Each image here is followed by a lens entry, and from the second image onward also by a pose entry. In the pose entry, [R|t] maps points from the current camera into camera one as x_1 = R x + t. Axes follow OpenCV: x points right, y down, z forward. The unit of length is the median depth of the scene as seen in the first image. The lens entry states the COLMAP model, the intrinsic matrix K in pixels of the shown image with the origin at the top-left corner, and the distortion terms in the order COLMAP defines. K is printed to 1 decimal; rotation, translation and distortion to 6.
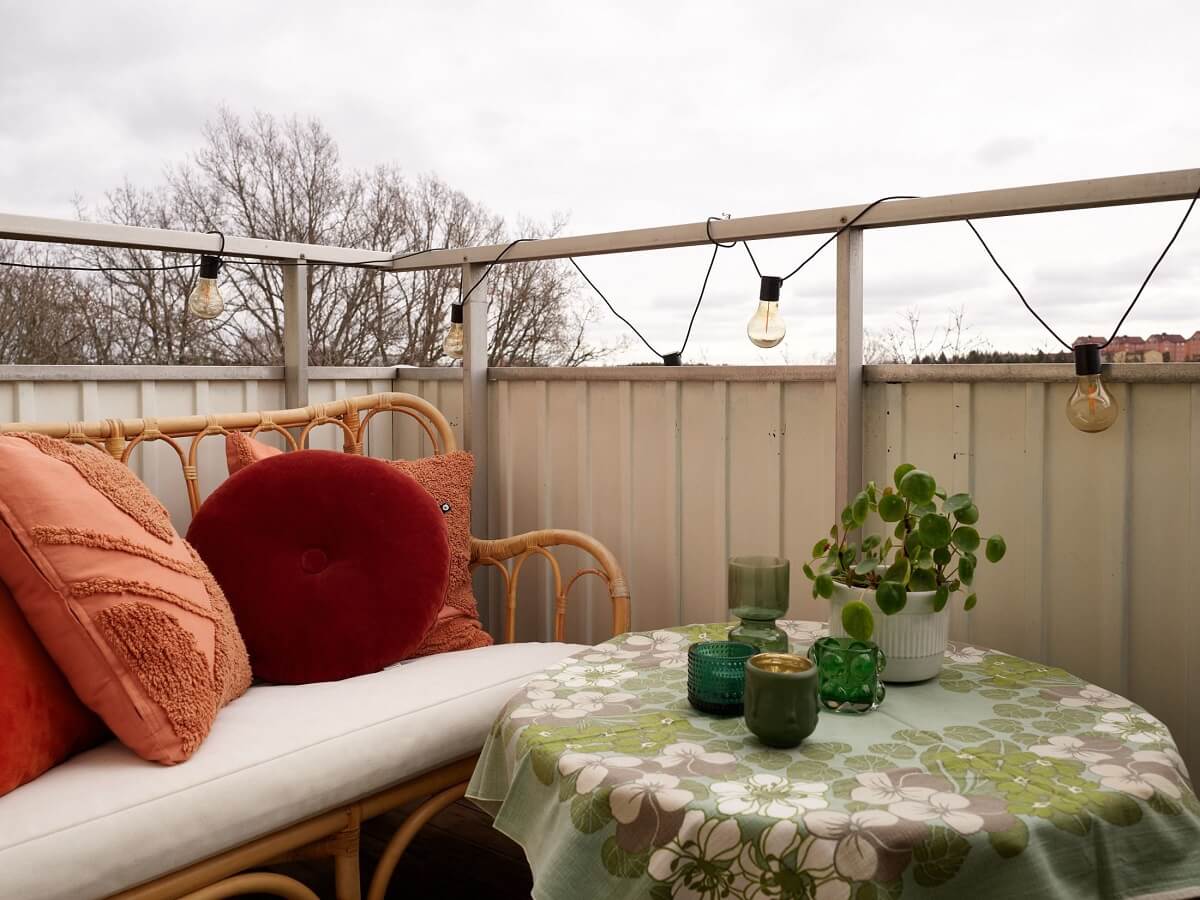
lens RADIAL K [[1057.5, 0, 600.5], [0, 1057.5, 370.2], [0, 0, 1]] dist [-0.007462, -0.017437]
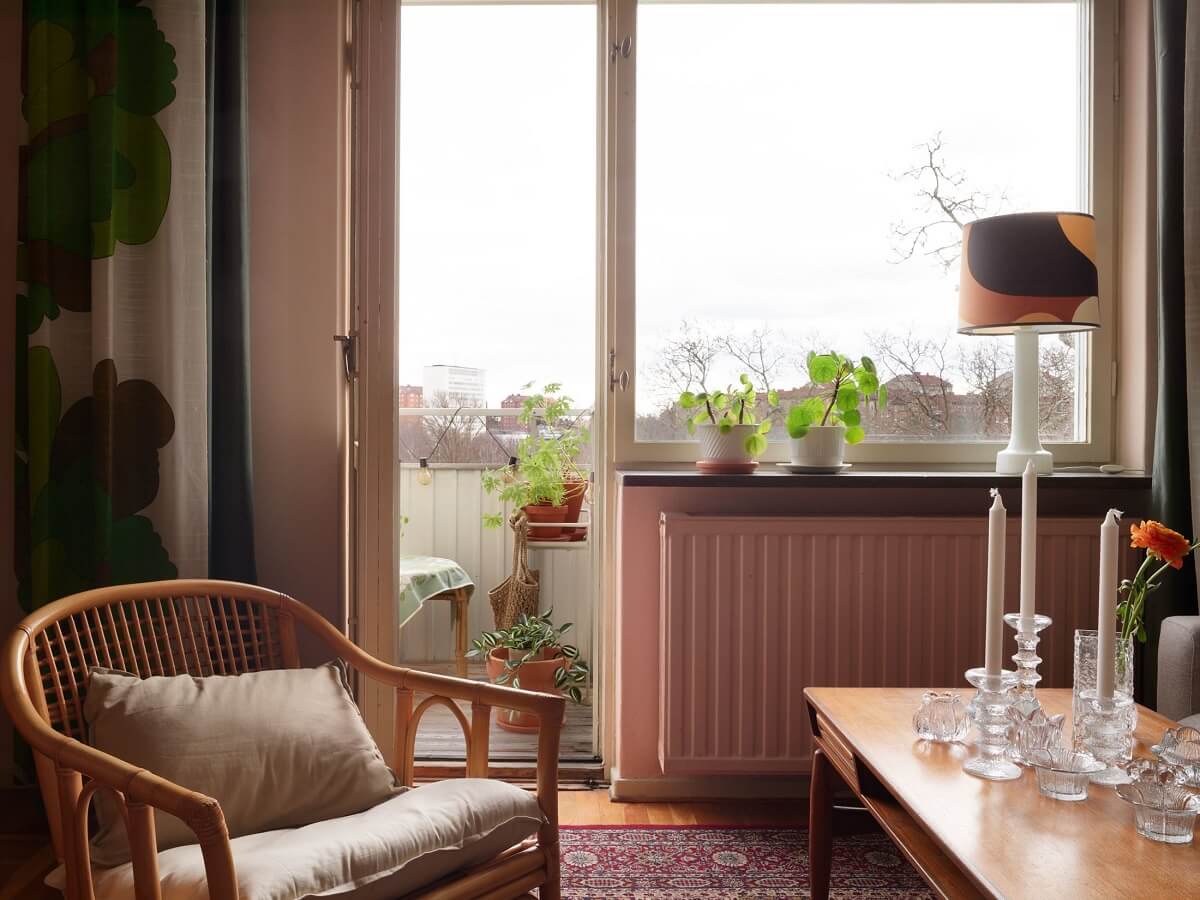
lens RADIAL K [[1057.5, 0, 598.3], [0, 1057.5, 452.3], [0, 0, 1]] dist [-0.007462, -0.017437]
pose [[0.737051, -0.012586, 0.675720, -1.858395], [-0.009174, 0.999548, 0.028625, -0.195707], [-0.675775, -0.027297, 0.736603, -2.440665]]
